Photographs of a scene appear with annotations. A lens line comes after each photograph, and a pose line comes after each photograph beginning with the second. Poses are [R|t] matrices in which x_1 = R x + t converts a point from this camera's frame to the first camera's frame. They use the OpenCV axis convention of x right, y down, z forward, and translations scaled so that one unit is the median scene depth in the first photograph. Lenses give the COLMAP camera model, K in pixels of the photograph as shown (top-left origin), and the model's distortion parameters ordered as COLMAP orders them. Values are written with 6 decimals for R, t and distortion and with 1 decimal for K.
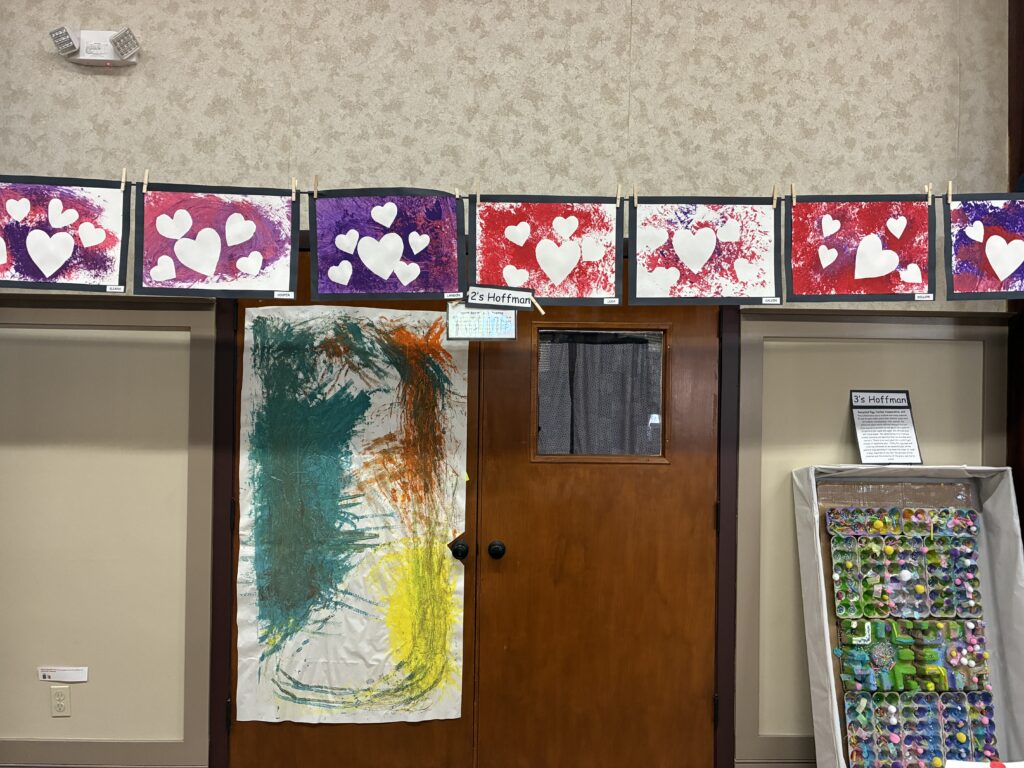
lens RADIAL K [[758.0, 0, 504.4], [0, 758.0, 386.3], [0, 0, 1]] dist [0.051104, -0.080411]
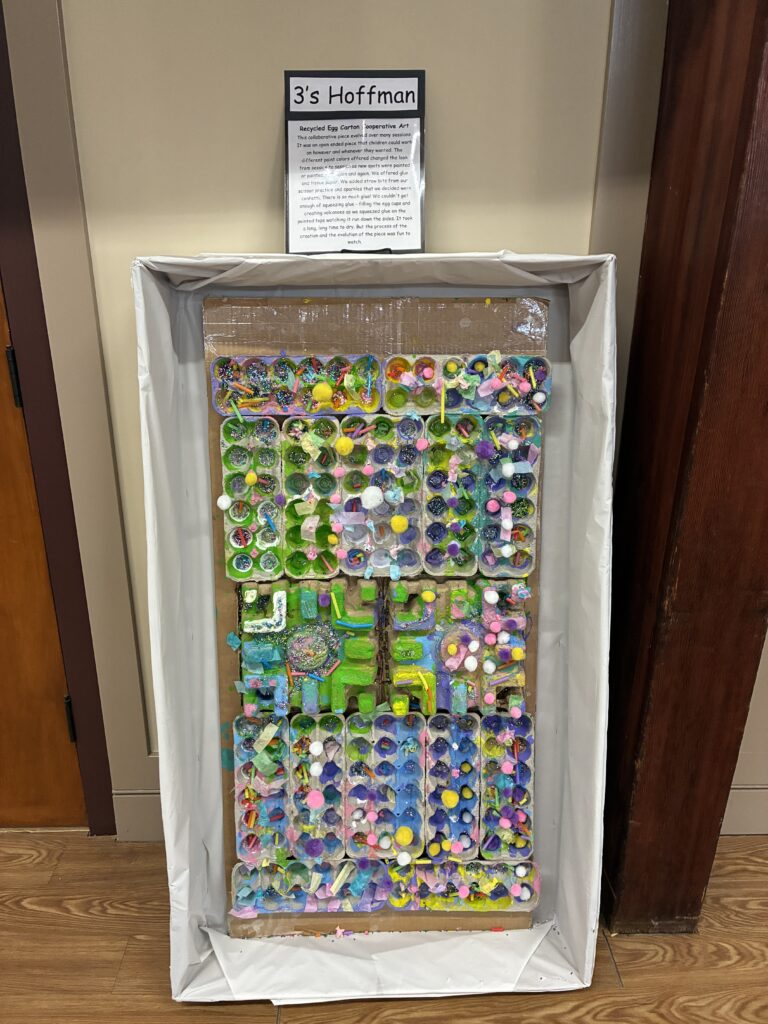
lens RADIAL K [[771.0, 0, 373.0], [0, 771.0, 511.3], [0, 0, 1]] dist [0.023405, 0.004582]
pose [[0.999446, -0.007550, -0.032414, 0.538877], [0.018660, 0.933571, 0.357906, 0.082138], [0.027559, -0.358313, 0.933195, 0.543051]]
